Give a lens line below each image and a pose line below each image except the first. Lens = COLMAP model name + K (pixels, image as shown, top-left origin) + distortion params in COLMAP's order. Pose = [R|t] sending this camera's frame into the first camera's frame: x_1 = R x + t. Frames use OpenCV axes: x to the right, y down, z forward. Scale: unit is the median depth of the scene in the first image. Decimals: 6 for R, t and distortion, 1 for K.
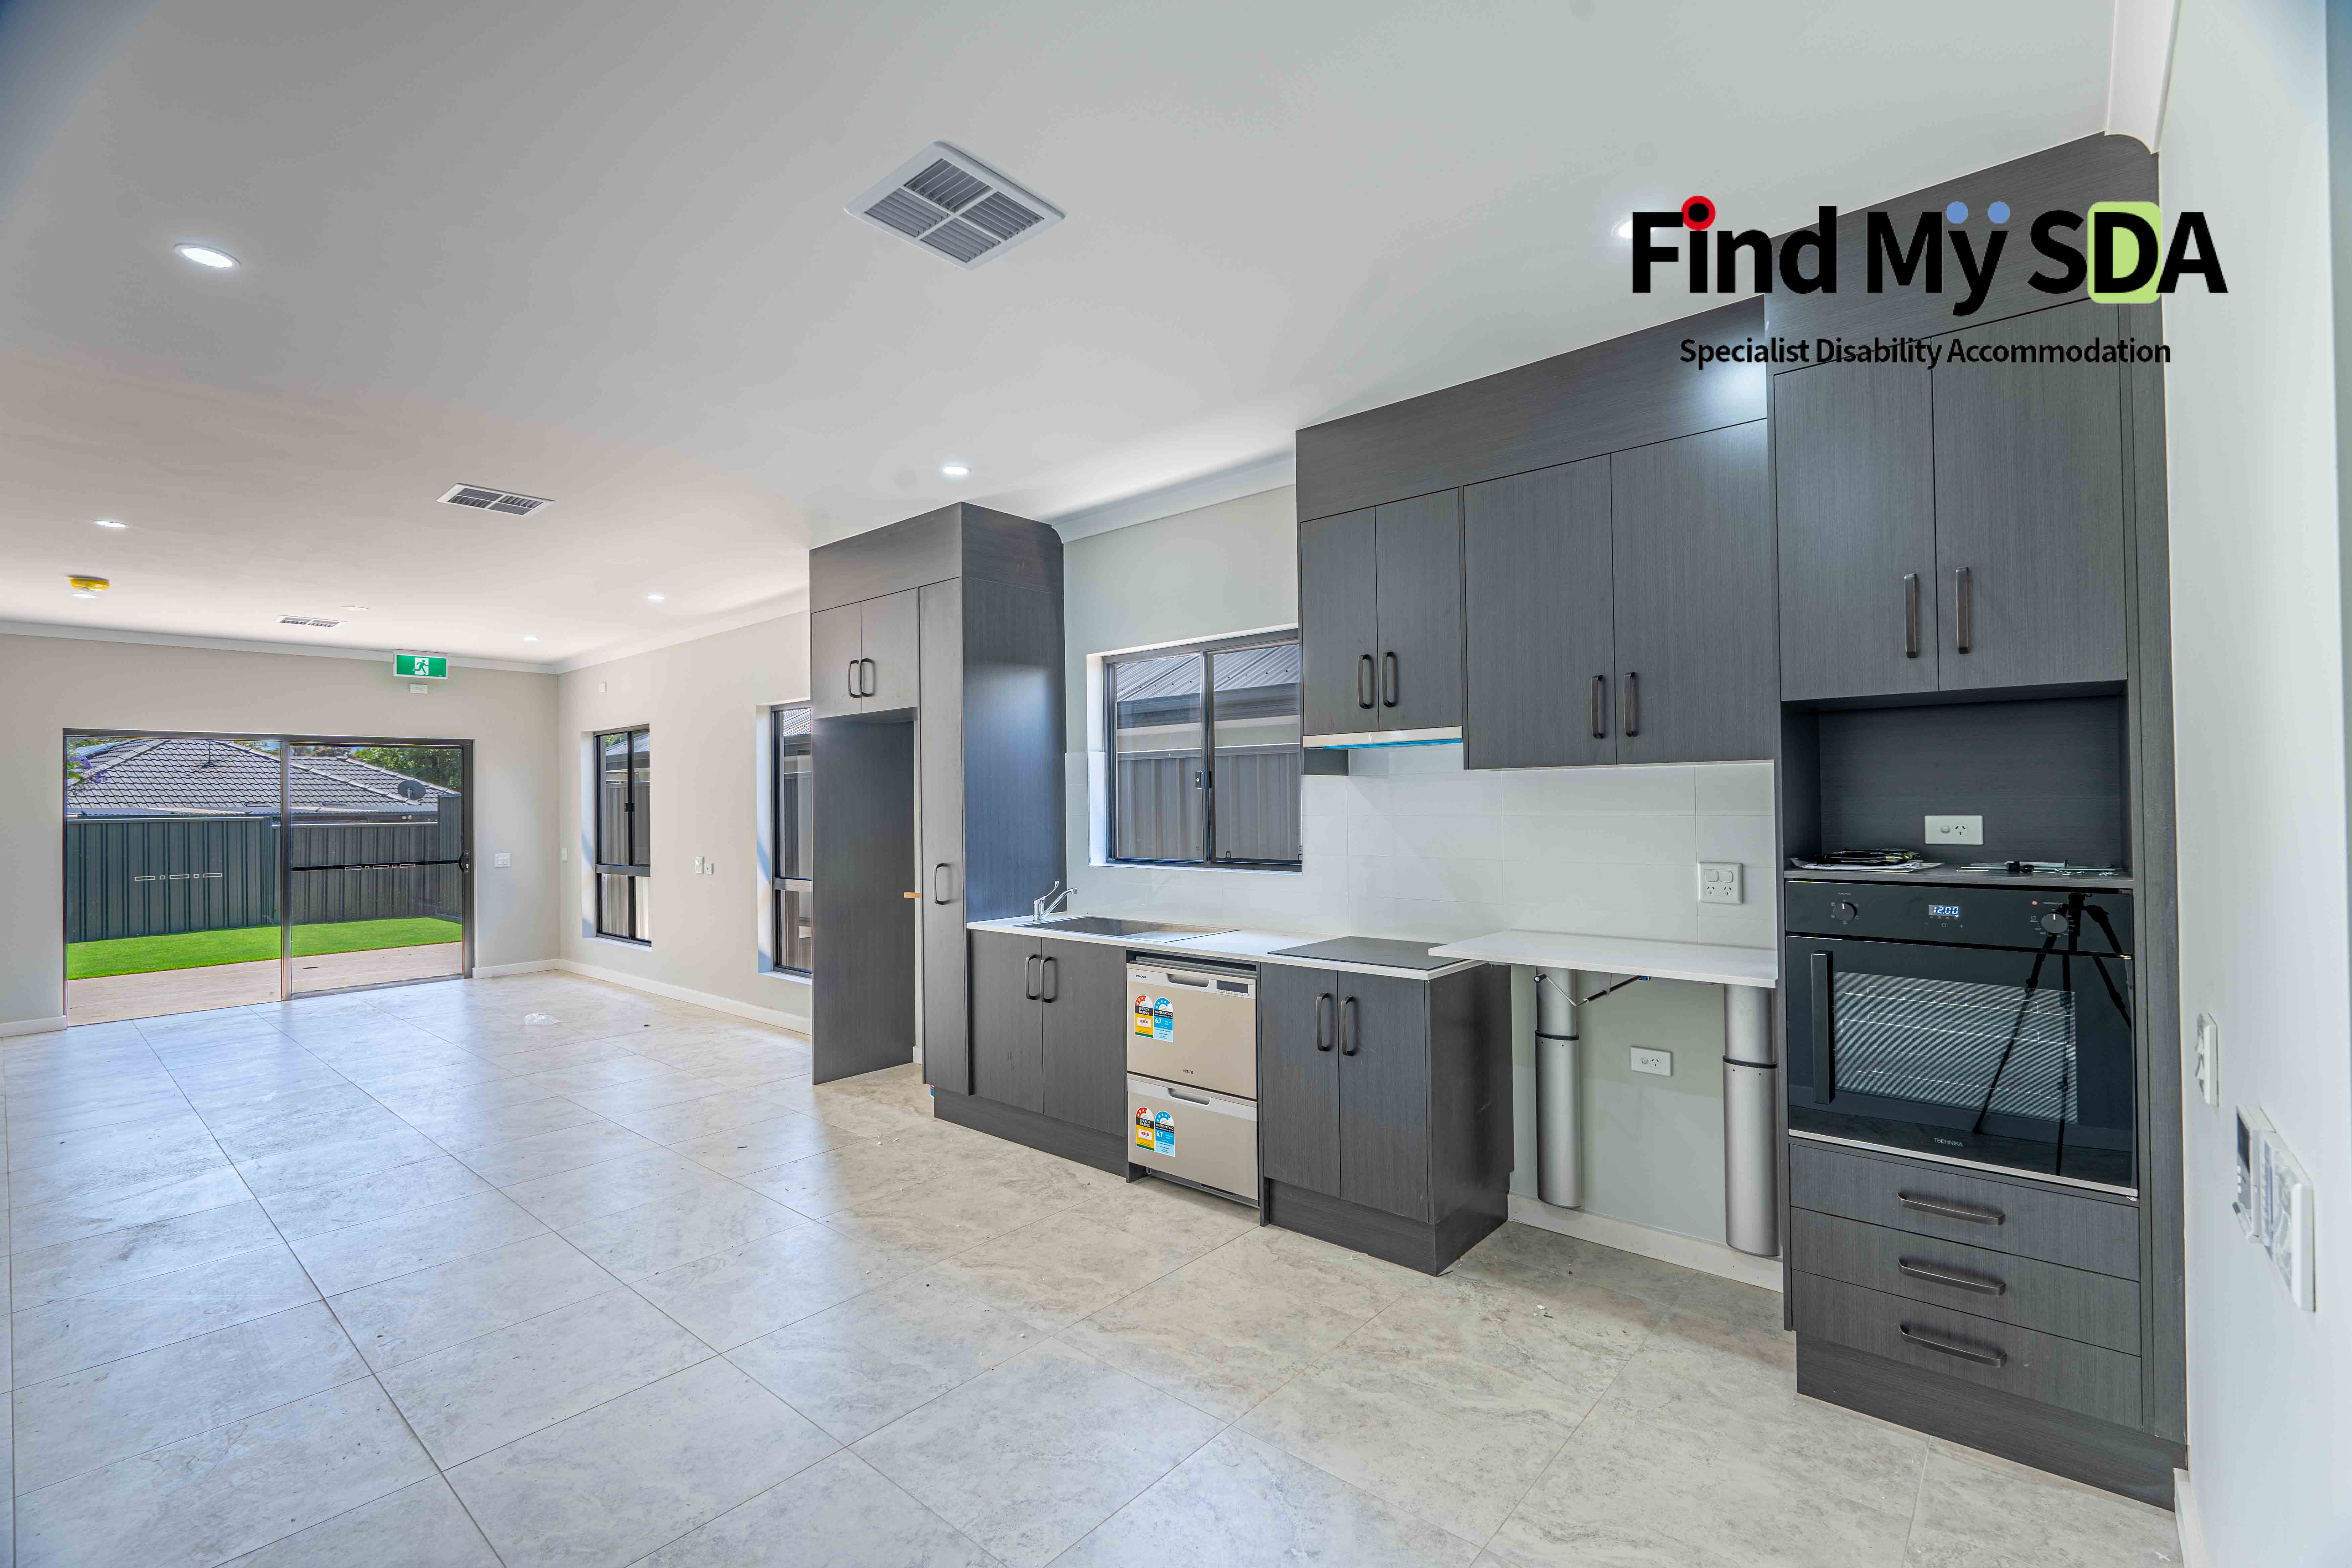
lens RADIAL K [[1029.6, 0, 1176.8], [0, 1029.6, 786.8], [0, 0, 1]] dist [-0.001395, 0.000252]
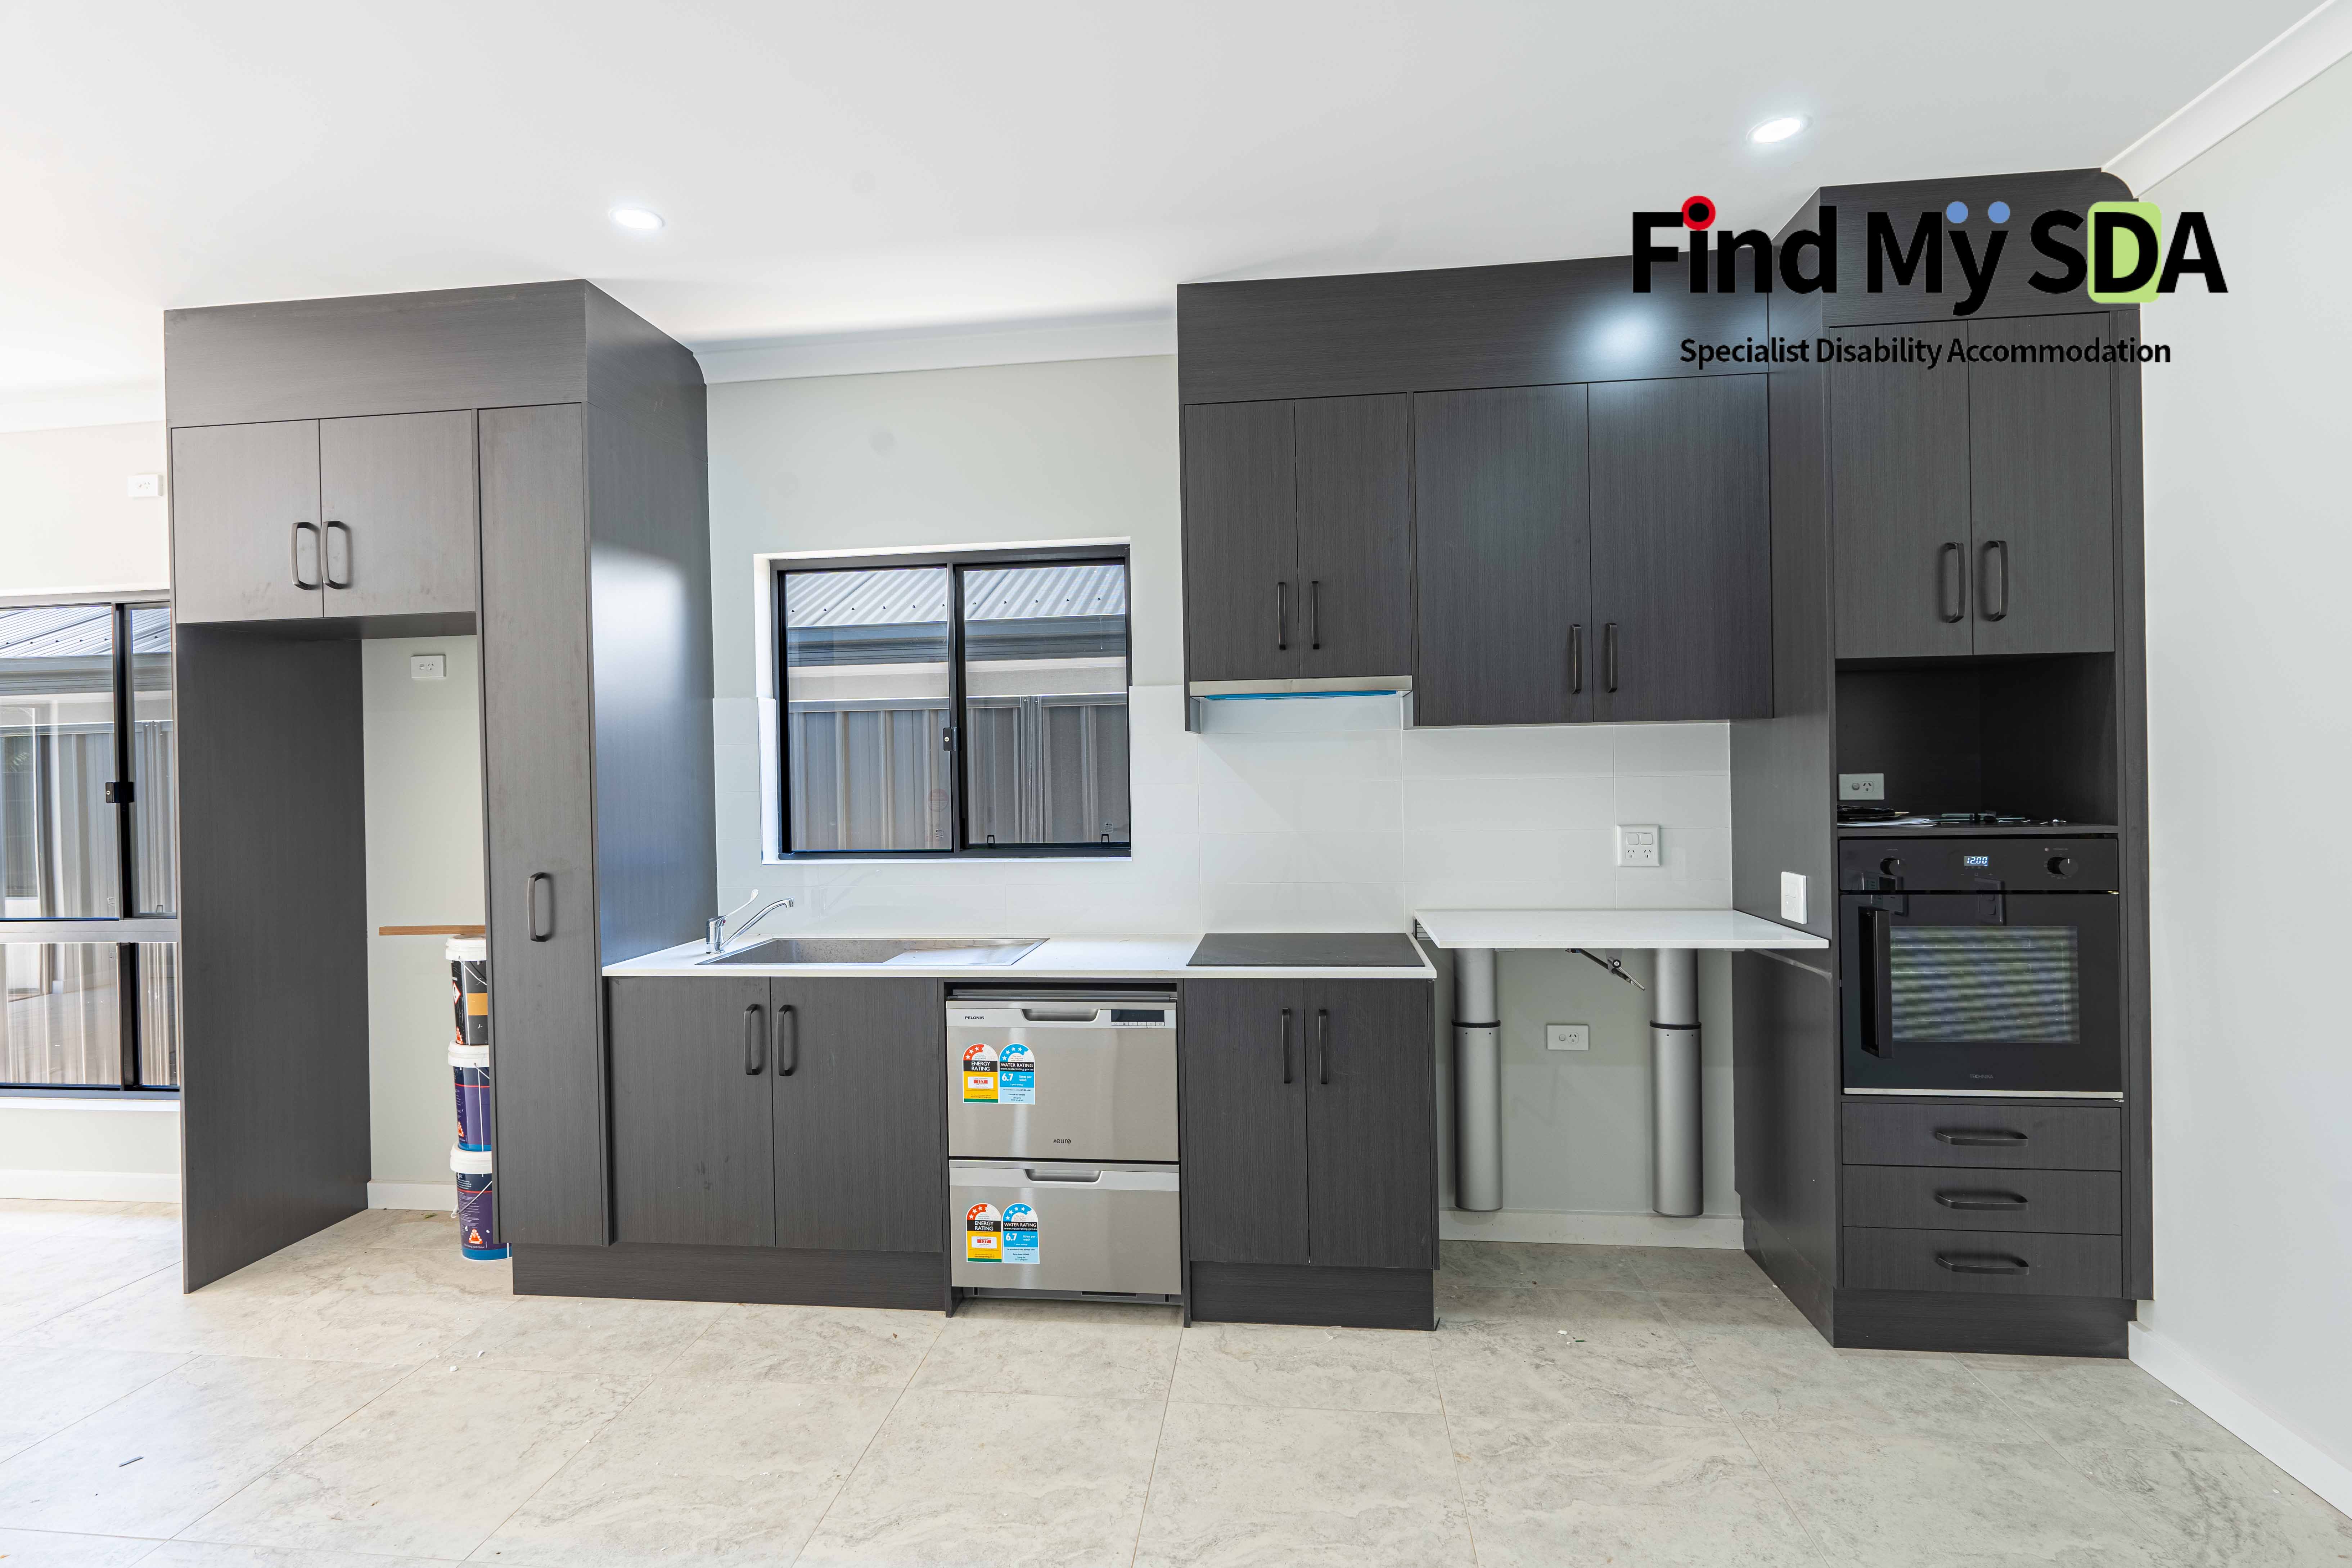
lens RADIAL K [[1102.4, 0, 1171.9], [0, 1102.4, 771.3], [0, 0, 1]] dist [0.000008, -0.000064]
pose [[0.826005, -0.005403, 0.563638, -0.354021], [0.000262, 0.999958, 0.009200, 0.010555], [-0.563663, -0.007452, 0.825971, 0.317463]]
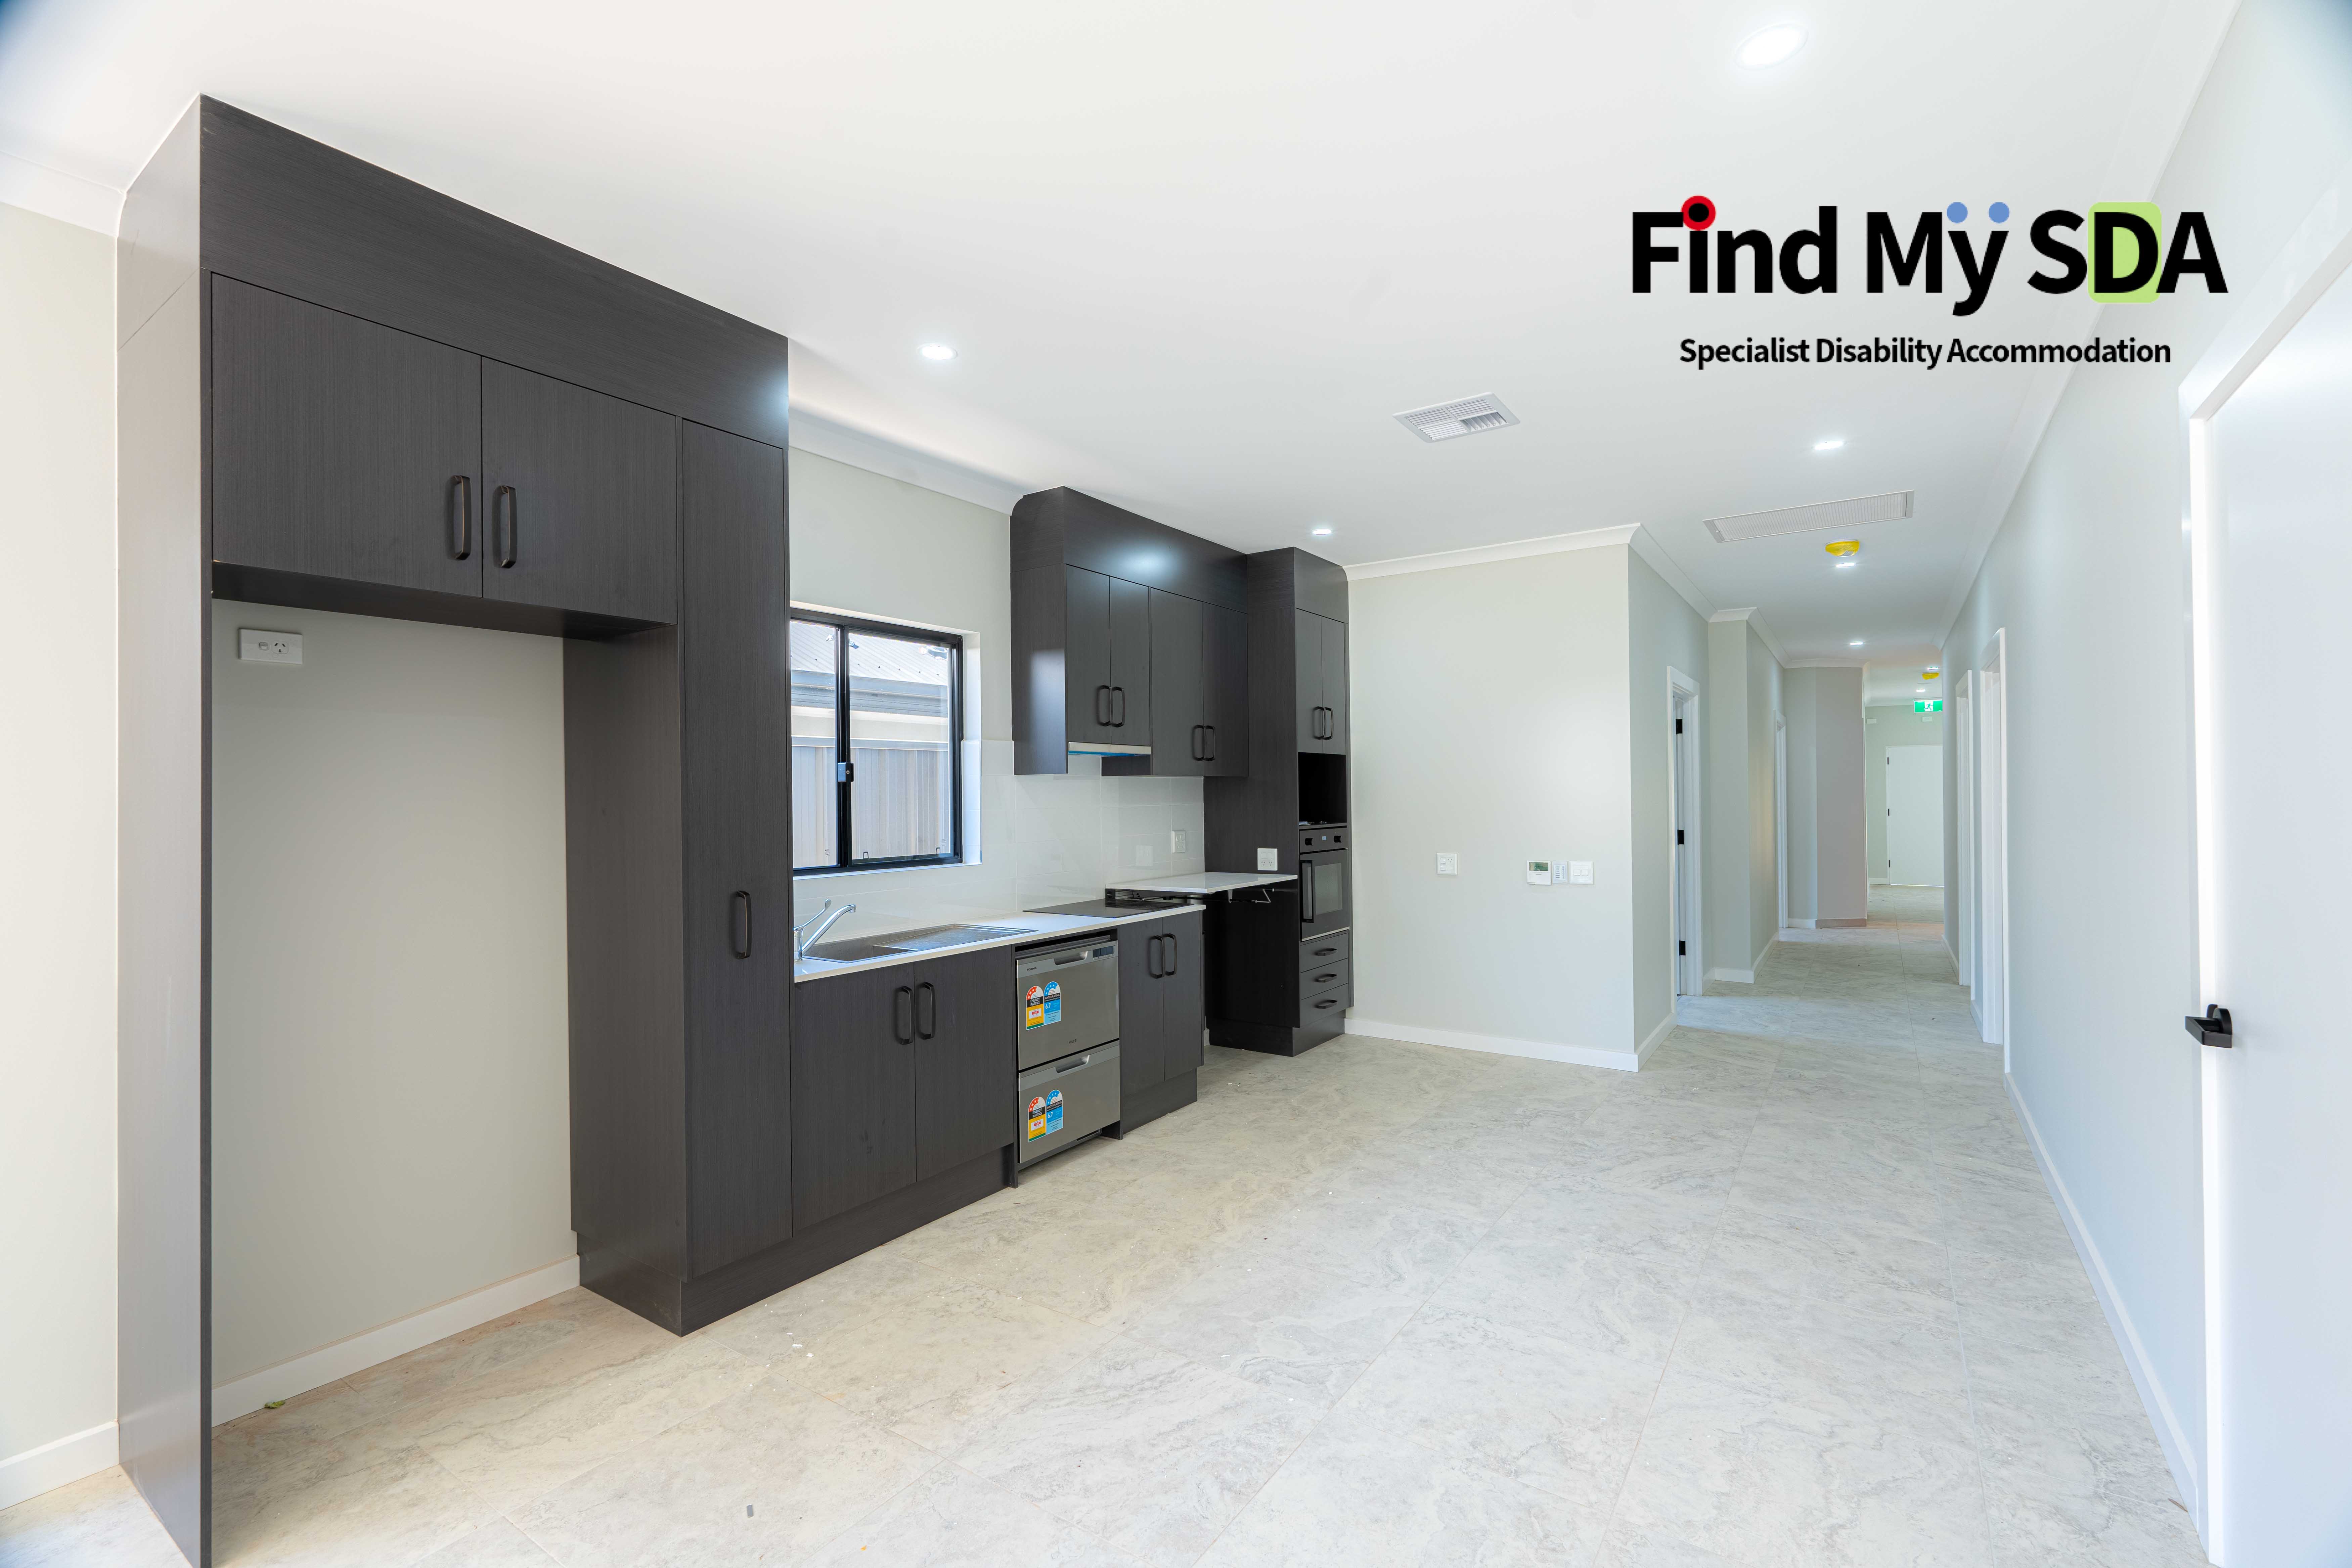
lens RADIAL K [[1029.6, 0, 1176.8], [0, 1029.6, 786.8], [0, 0, 1]] dist [-0.001395, 0.000252]
pose [[-0.112241, 0.022131, 0.993435, -1.080457], [0.000640, 0.999753, -0.022200, 0.029719], [-0.993681, -0.001856, -0.112227, 0.999593]]
